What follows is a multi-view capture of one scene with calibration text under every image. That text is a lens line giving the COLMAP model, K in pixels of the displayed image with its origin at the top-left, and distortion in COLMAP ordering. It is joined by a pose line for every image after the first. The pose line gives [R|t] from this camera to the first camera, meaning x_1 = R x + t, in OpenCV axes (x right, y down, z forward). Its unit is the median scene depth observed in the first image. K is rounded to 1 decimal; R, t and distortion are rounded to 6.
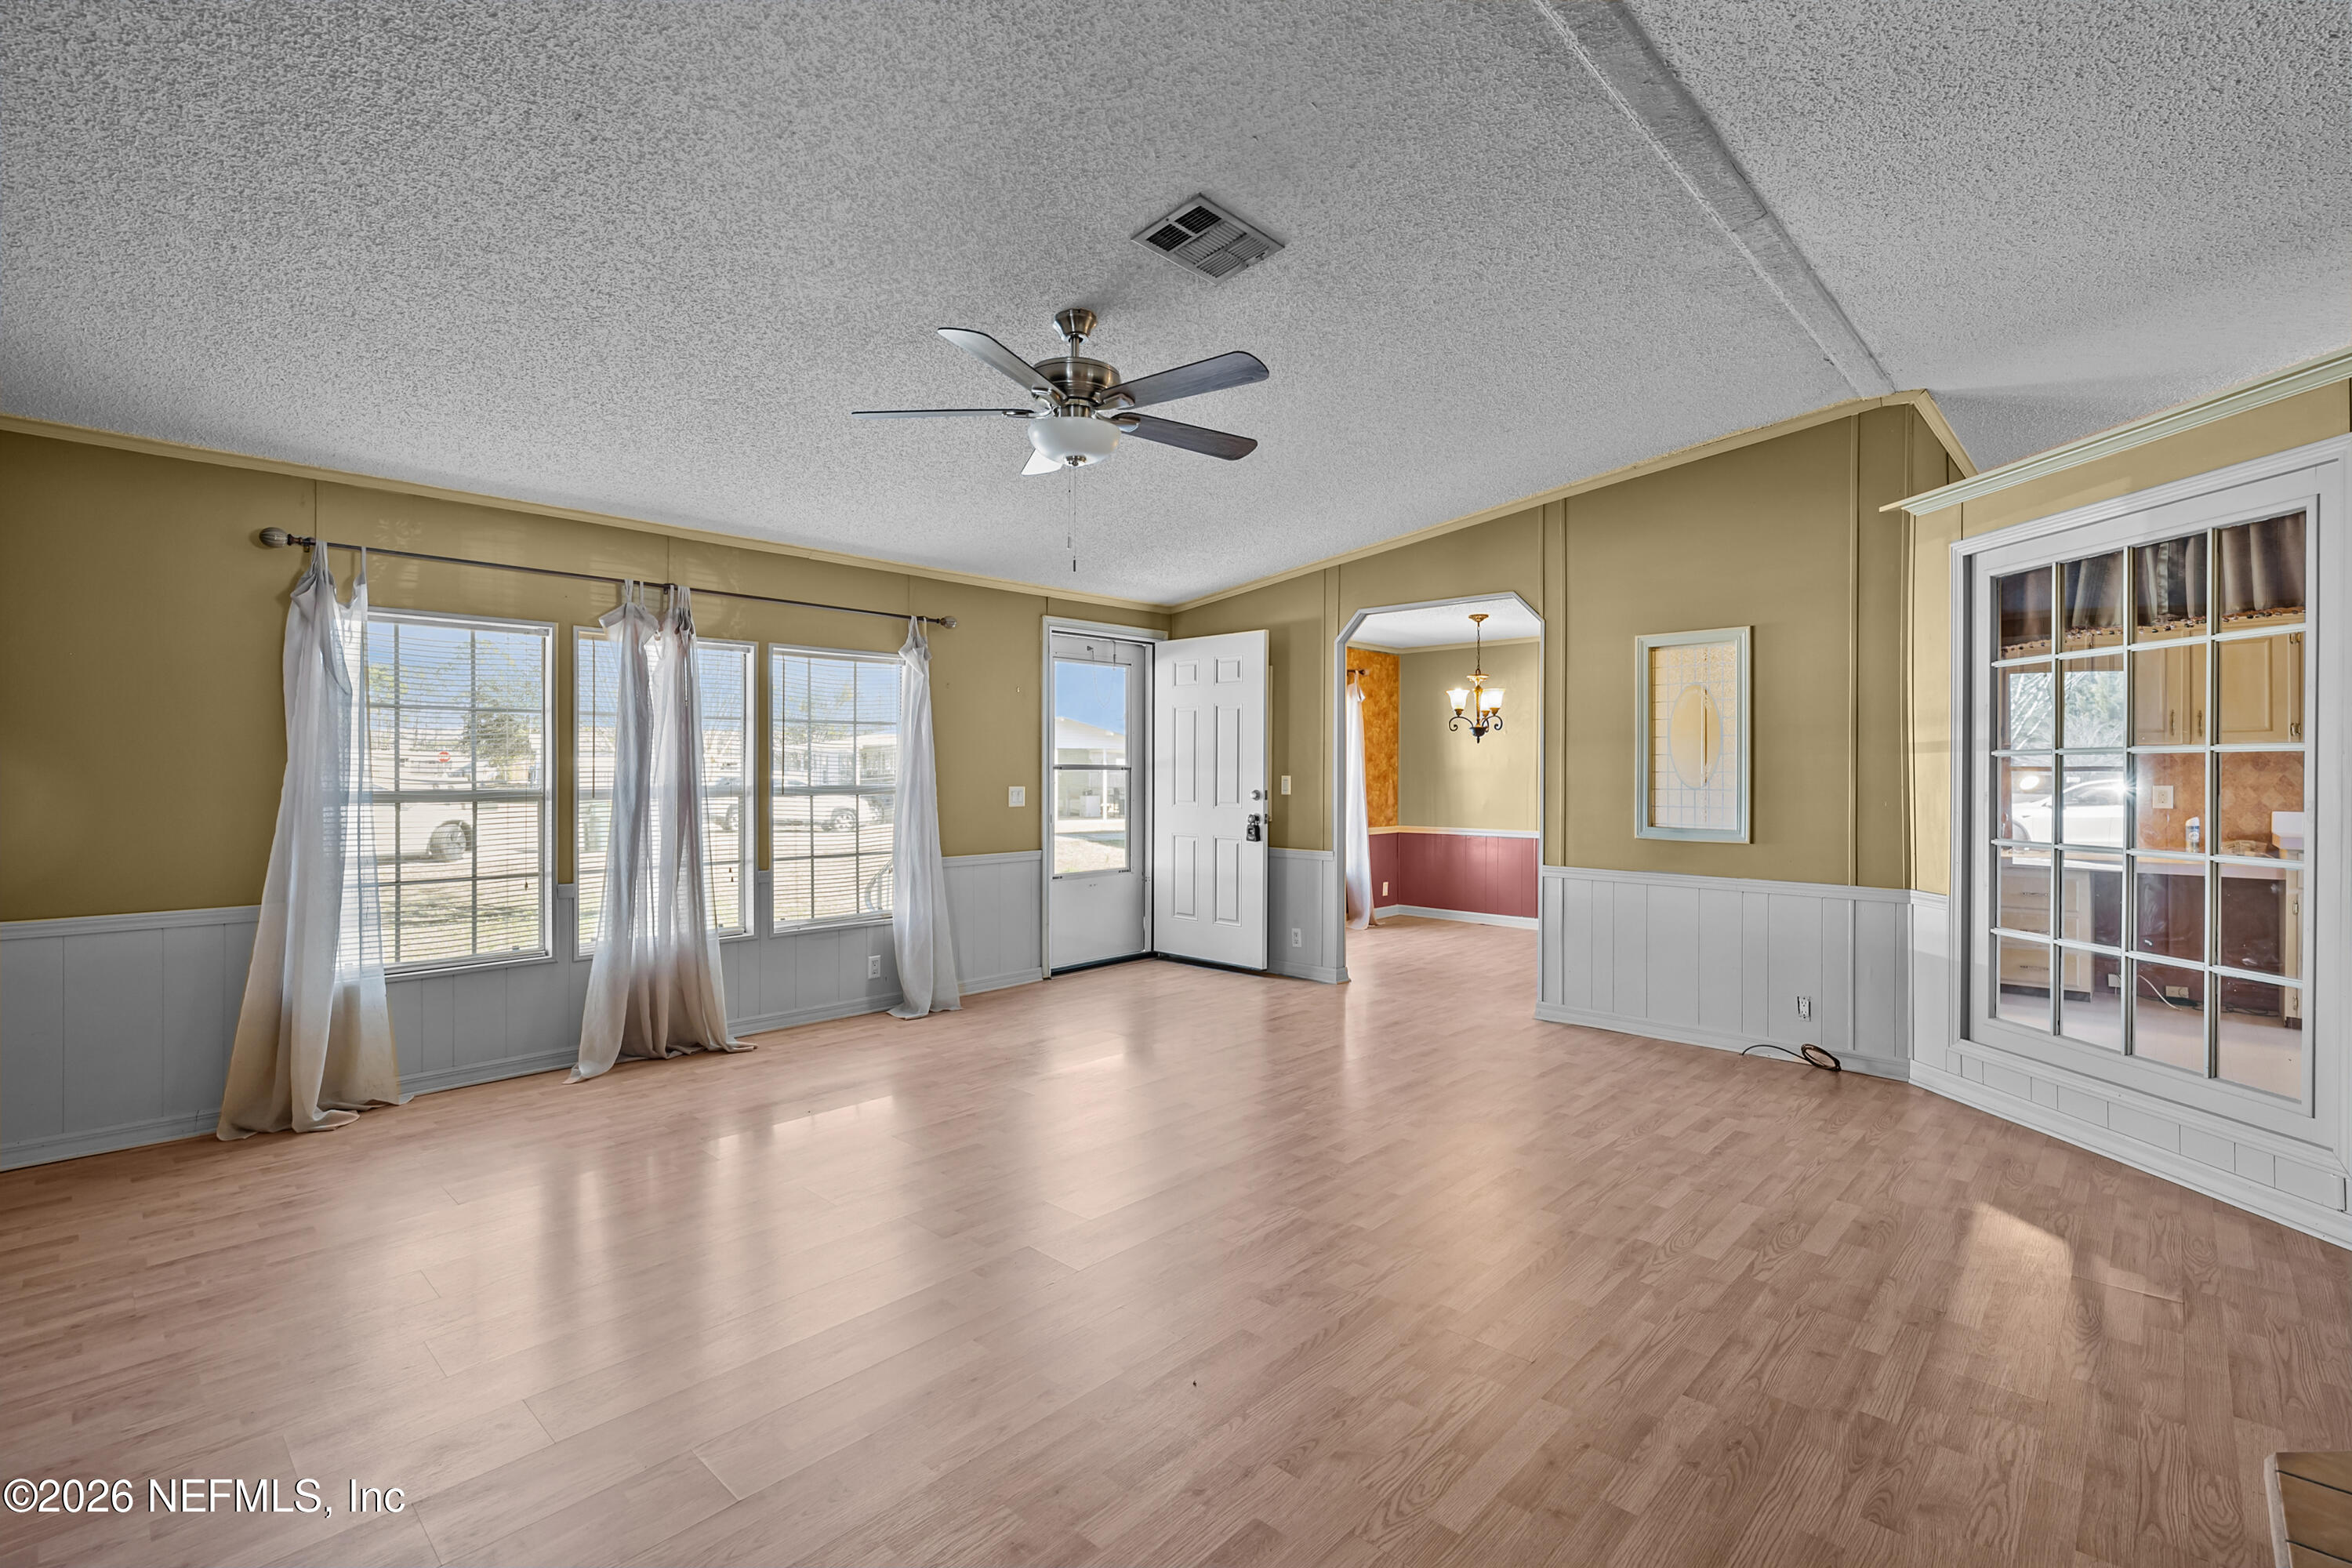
lens RADIAL K [[1060.4, 0, 1189.0], [0, 1060.4, 770.5], [0, 0, 1]] dist [-0.000685, -0.000770]
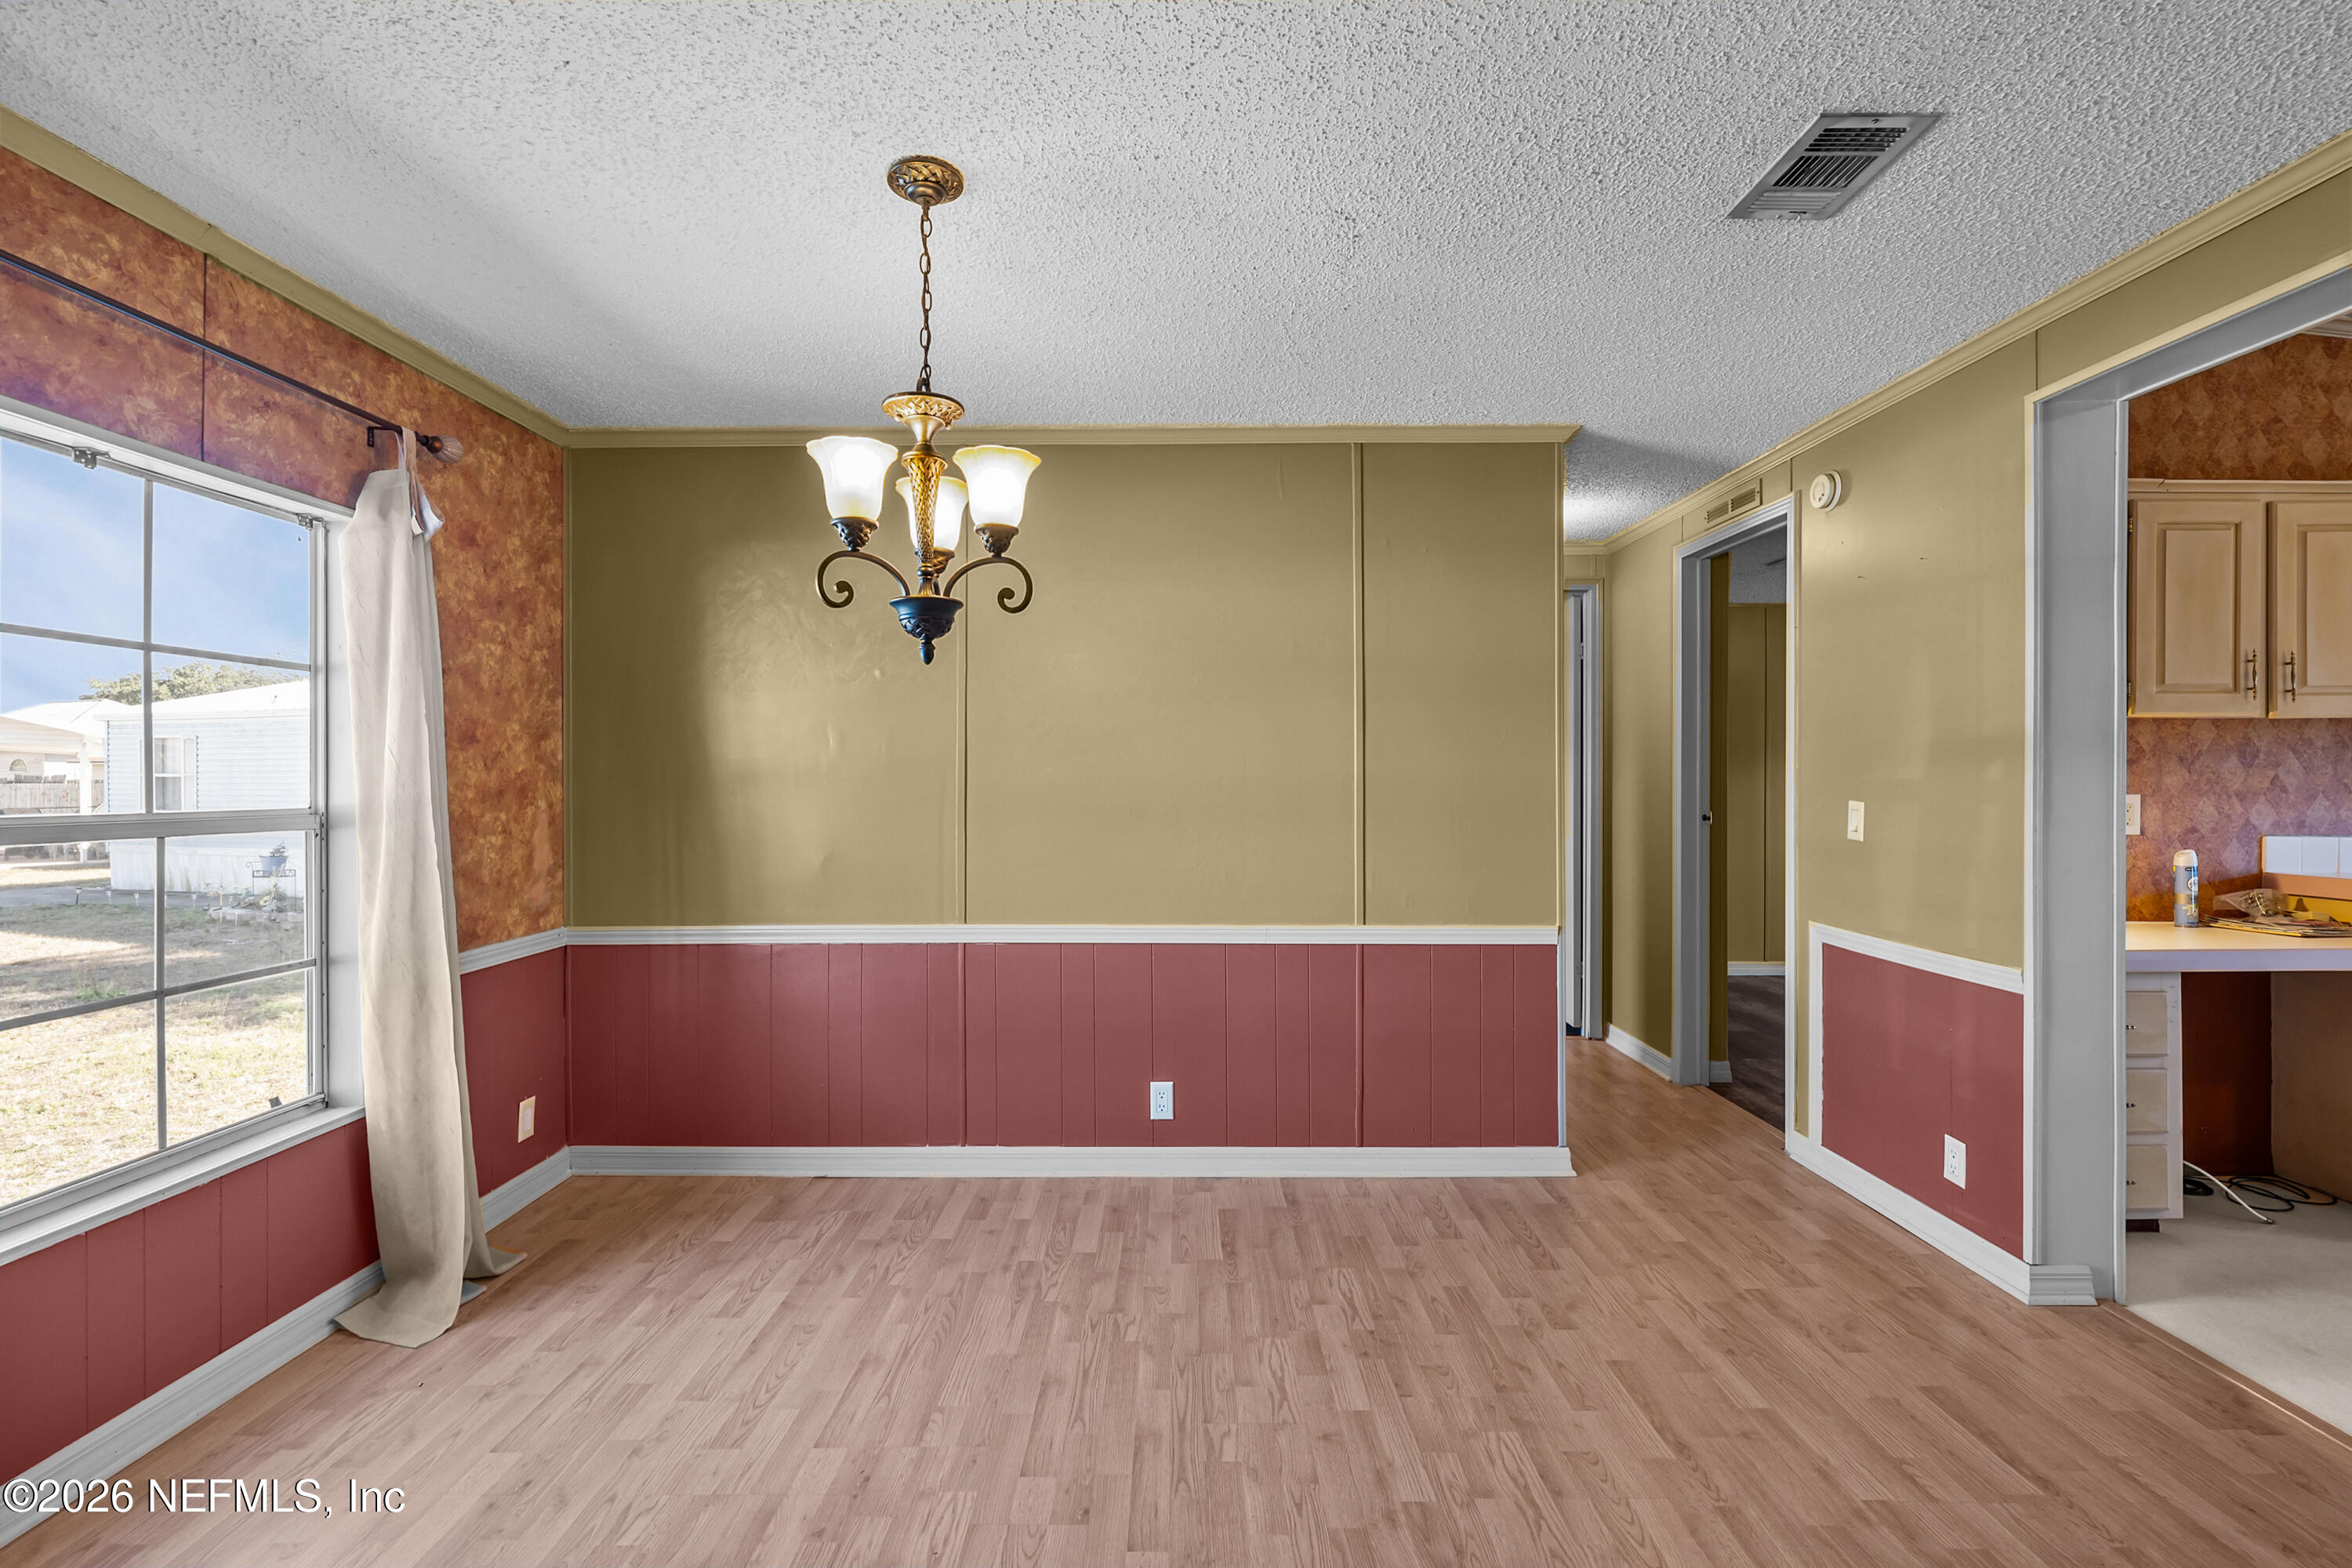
lens RADIAL K [[1060.4, 0, 1184.4], [0, 1060.4, 778.6], [0, 0, 1]] dist [-0.000685, -0.000770]
pose [[0.739386, -0.004470, 0.673267, 0.117936], [0.002675, 0.999990, 0.003702, 0.001865], [-0.673276, -0.000937, 0.739391, 0.630696]]
